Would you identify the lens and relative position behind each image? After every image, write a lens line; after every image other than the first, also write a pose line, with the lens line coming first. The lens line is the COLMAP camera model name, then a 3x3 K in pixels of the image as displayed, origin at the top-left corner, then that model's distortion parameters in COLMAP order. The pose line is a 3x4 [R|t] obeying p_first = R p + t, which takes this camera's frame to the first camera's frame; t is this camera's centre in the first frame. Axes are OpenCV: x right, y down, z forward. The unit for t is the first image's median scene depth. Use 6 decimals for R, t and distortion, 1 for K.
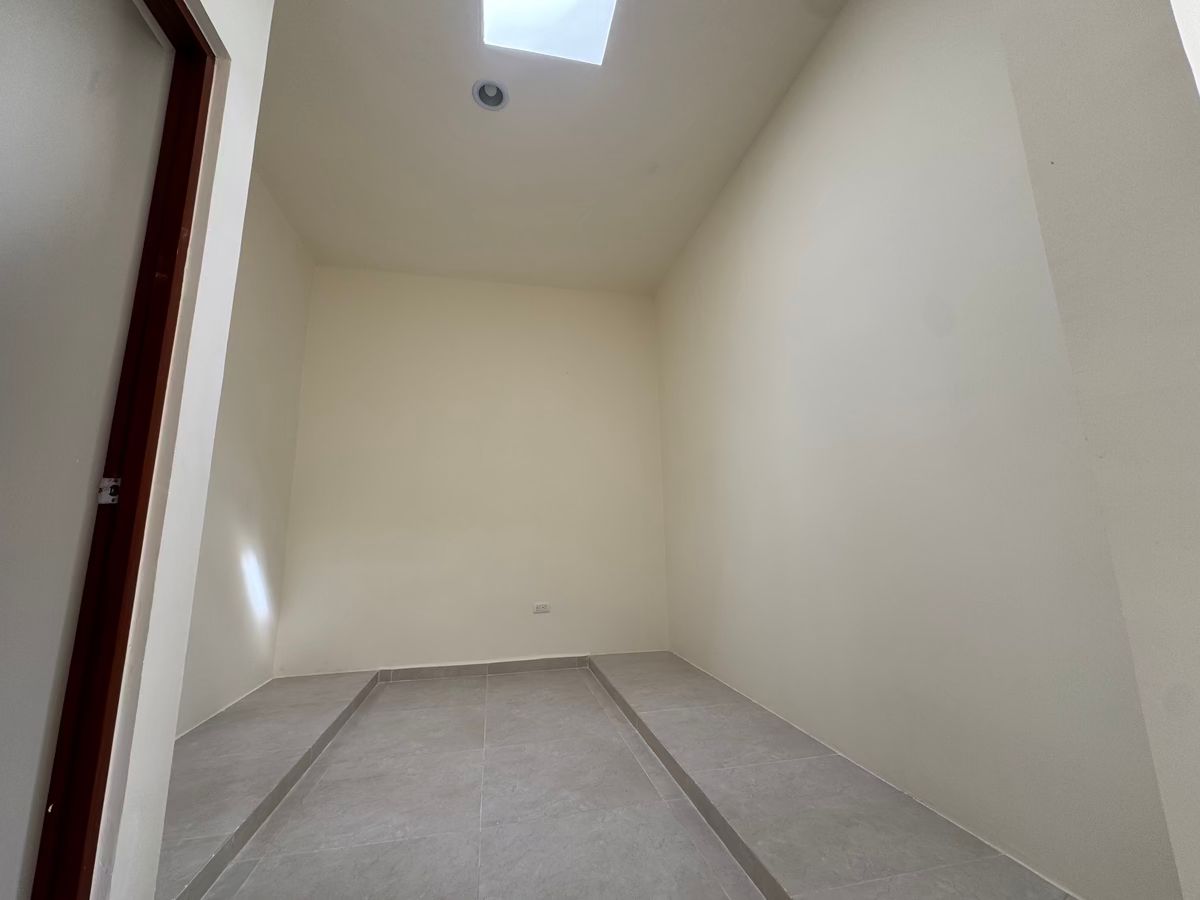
lens RADIAL K [[480.9, 0, 600.0], [0, 480.9, 450.0], [0, 0, 1]] dist [0.000306, 0.000112]
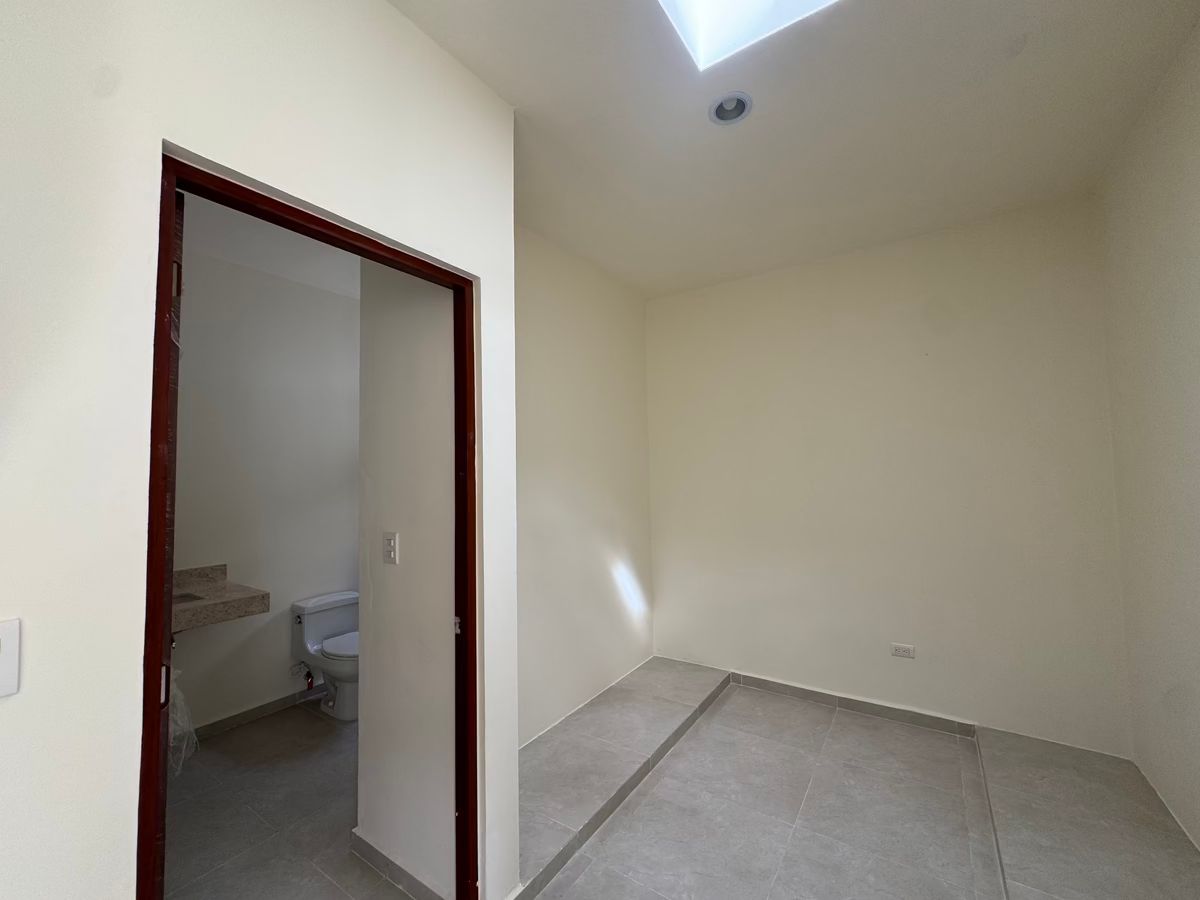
lens RADIAL K [[481.2, 0, 599.8], [0, 481.2, 448.5], [0, 0, 1]] dist [-0.002354, 0.000270]
pose [[0.690197, -0.031800, -0.722923, 0.212784], [0.138815, 0.986298, 0.089145, -0.271302], [0.710182, -0.161880, 0.685154, 0.174331]]
